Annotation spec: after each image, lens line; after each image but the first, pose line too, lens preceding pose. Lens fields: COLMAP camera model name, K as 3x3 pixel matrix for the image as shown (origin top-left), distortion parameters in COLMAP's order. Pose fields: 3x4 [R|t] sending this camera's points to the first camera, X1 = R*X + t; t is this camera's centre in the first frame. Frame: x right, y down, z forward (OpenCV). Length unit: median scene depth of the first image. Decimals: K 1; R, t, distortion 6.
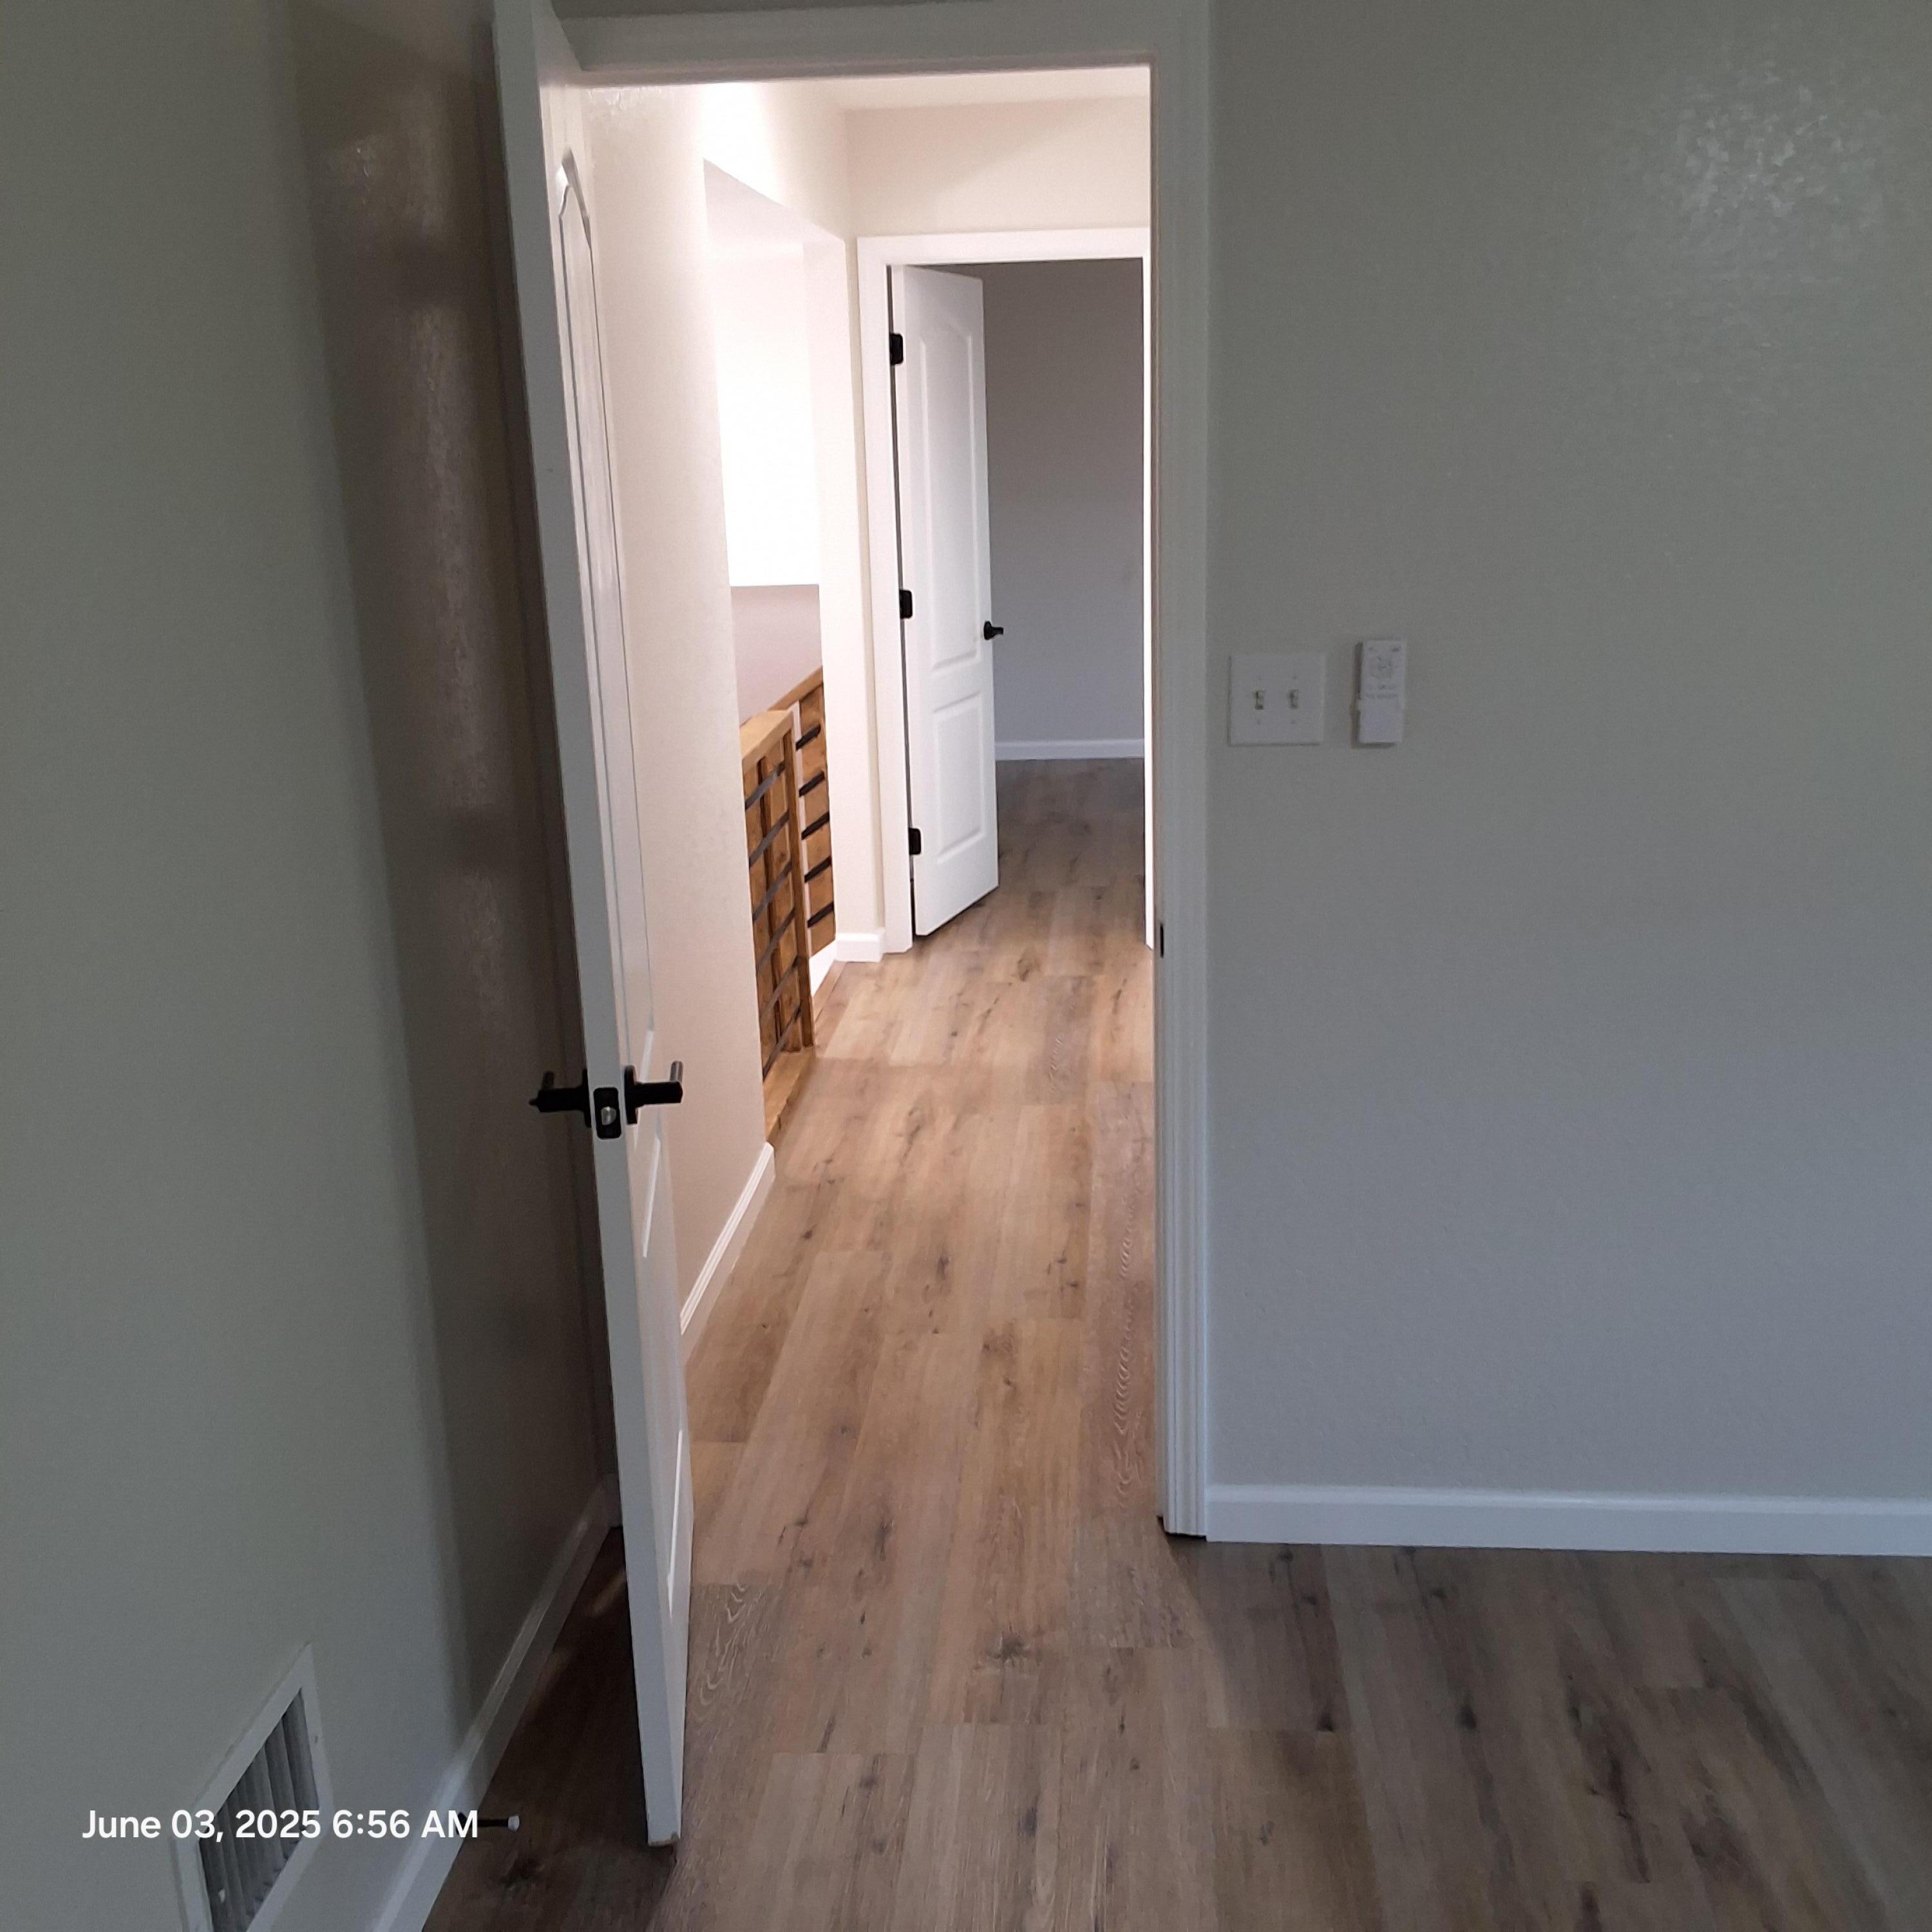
lens RADIAL K [[2050.0, 0, 987.9], [0, 2050.0, 967.3], [0, 0, 1]] dist [0.093564, -0.154647]
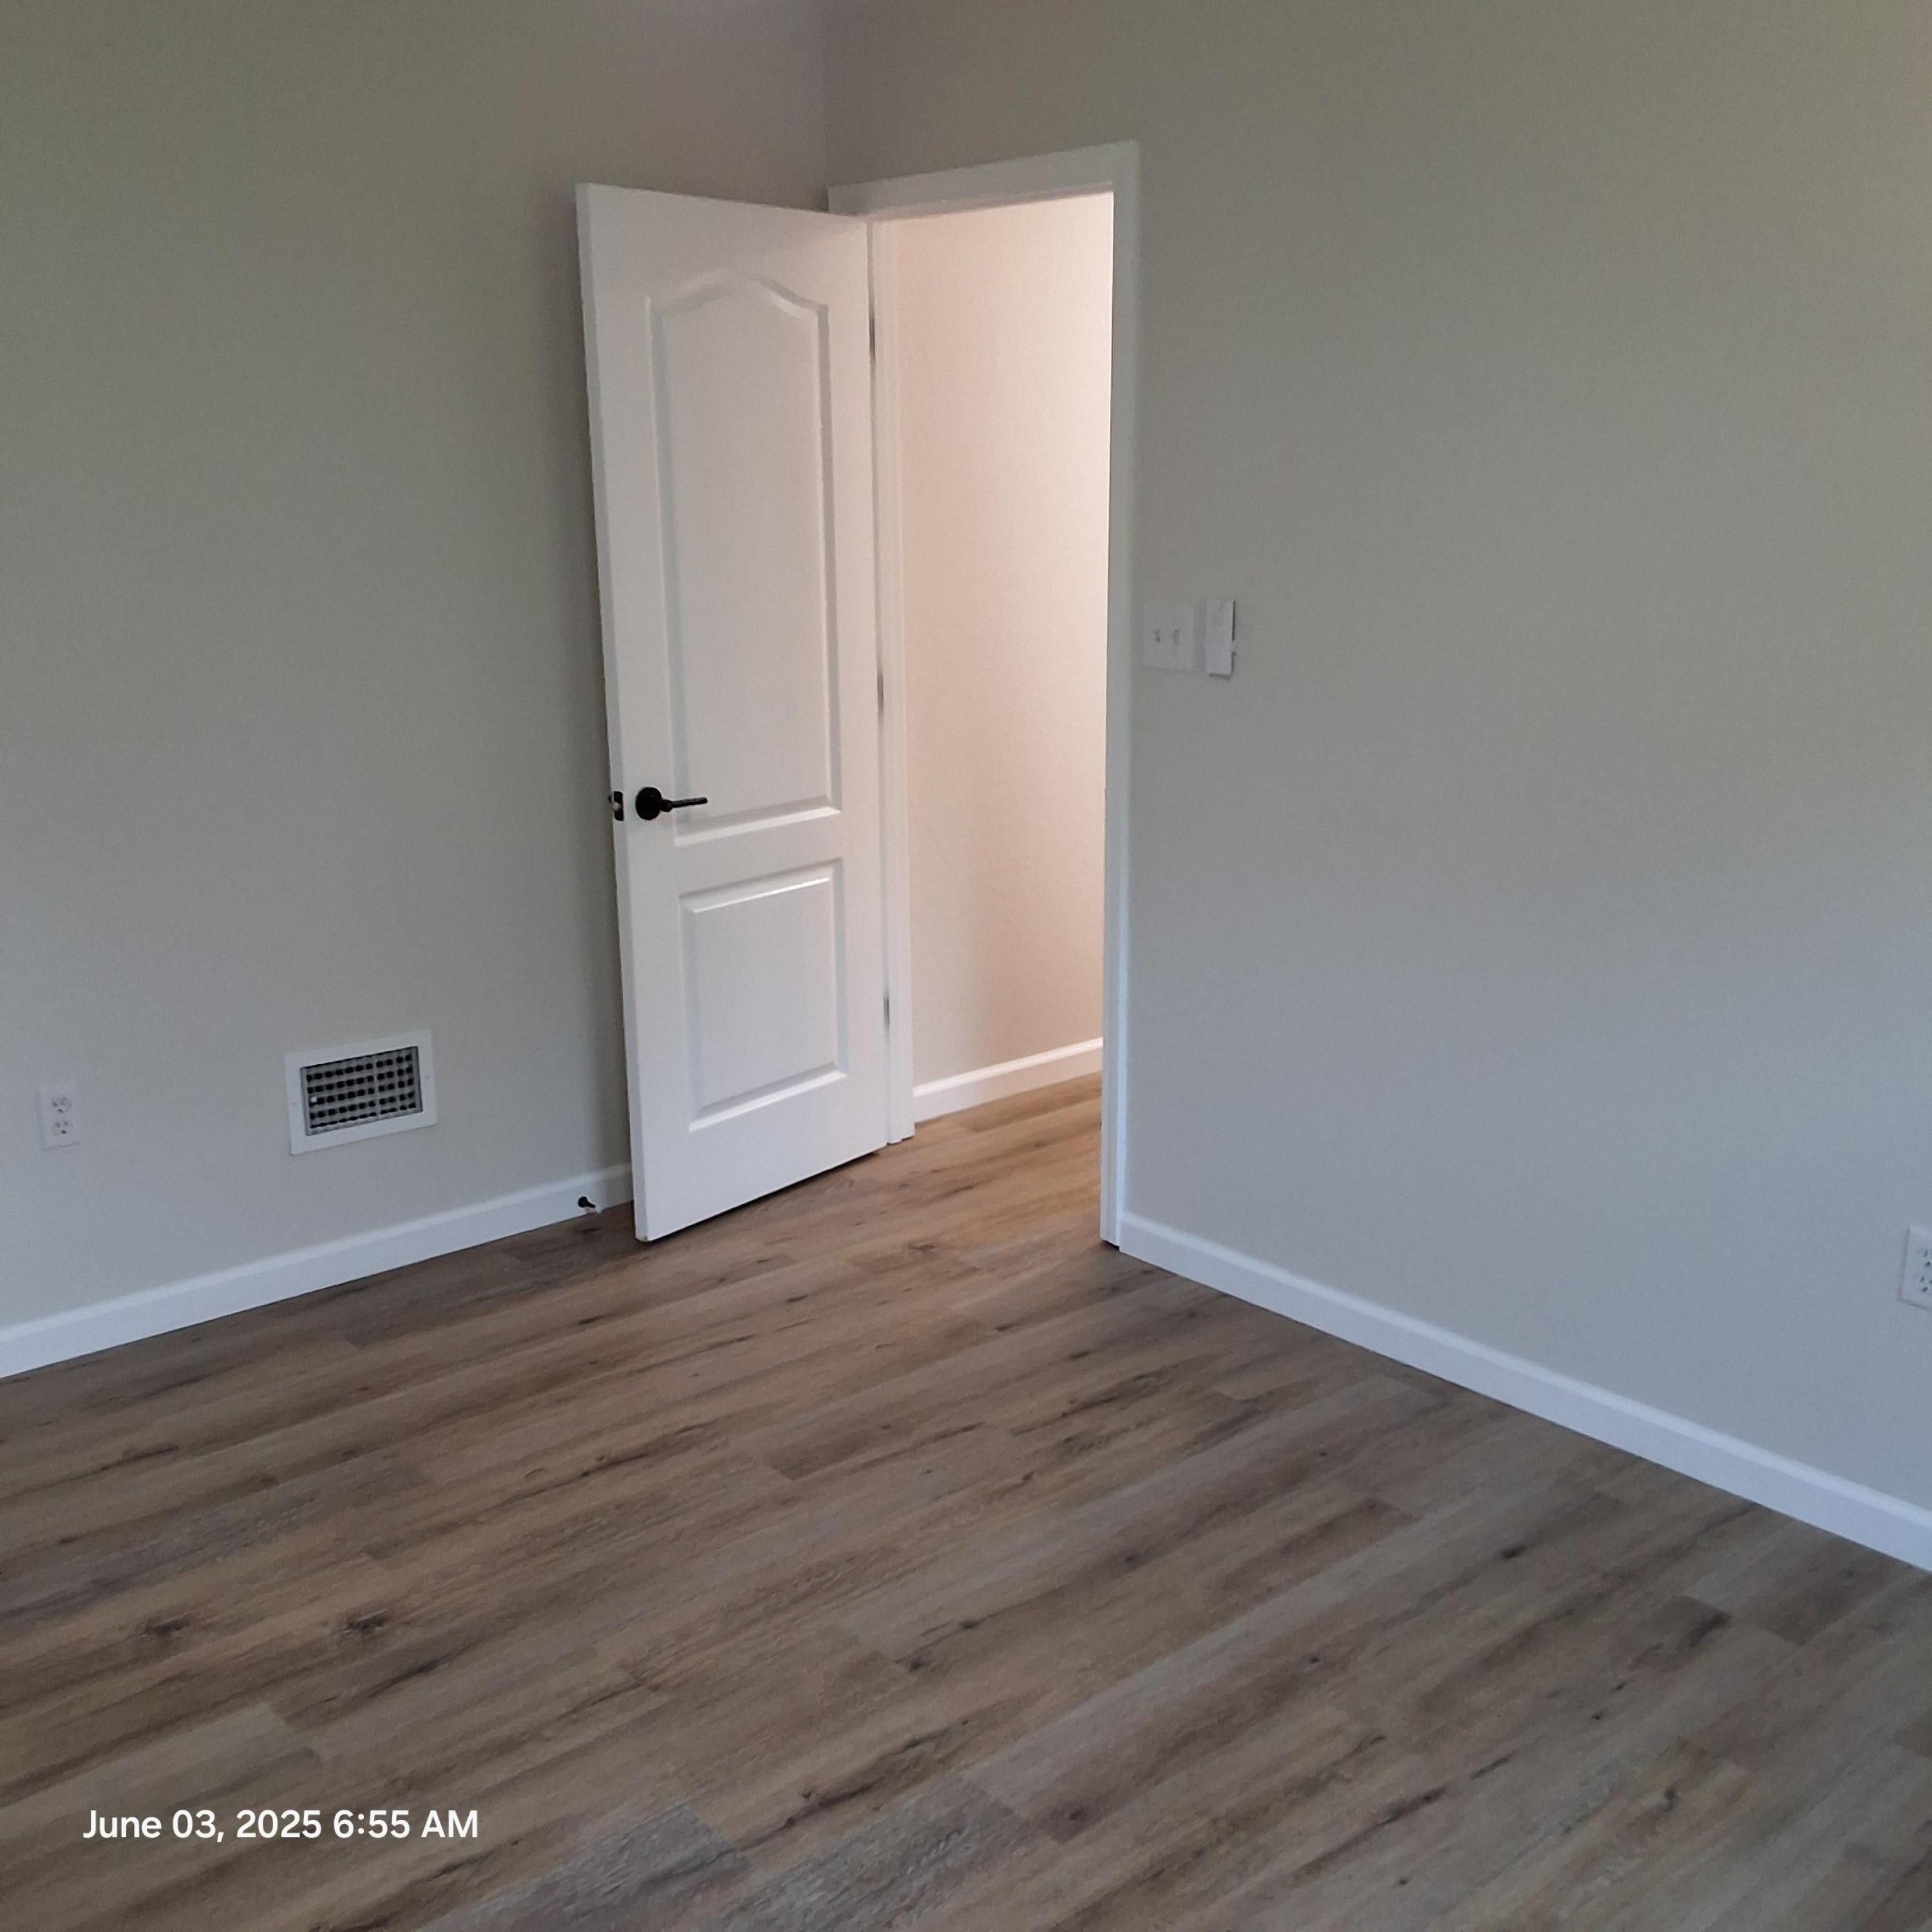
lens RADIAL K [[2050.0, 0, 987.9], [0, 2050.0, 967.3], [0, 0, 1]] dist [0.093564, -0.154647]
pose [[0.724655, 0.194553, -0.661078, 1.018548], [-0.195420, 0.977954, 0.073594, 0.010626], [0.660822, 0.075857, 0.746699, -0.105586]]
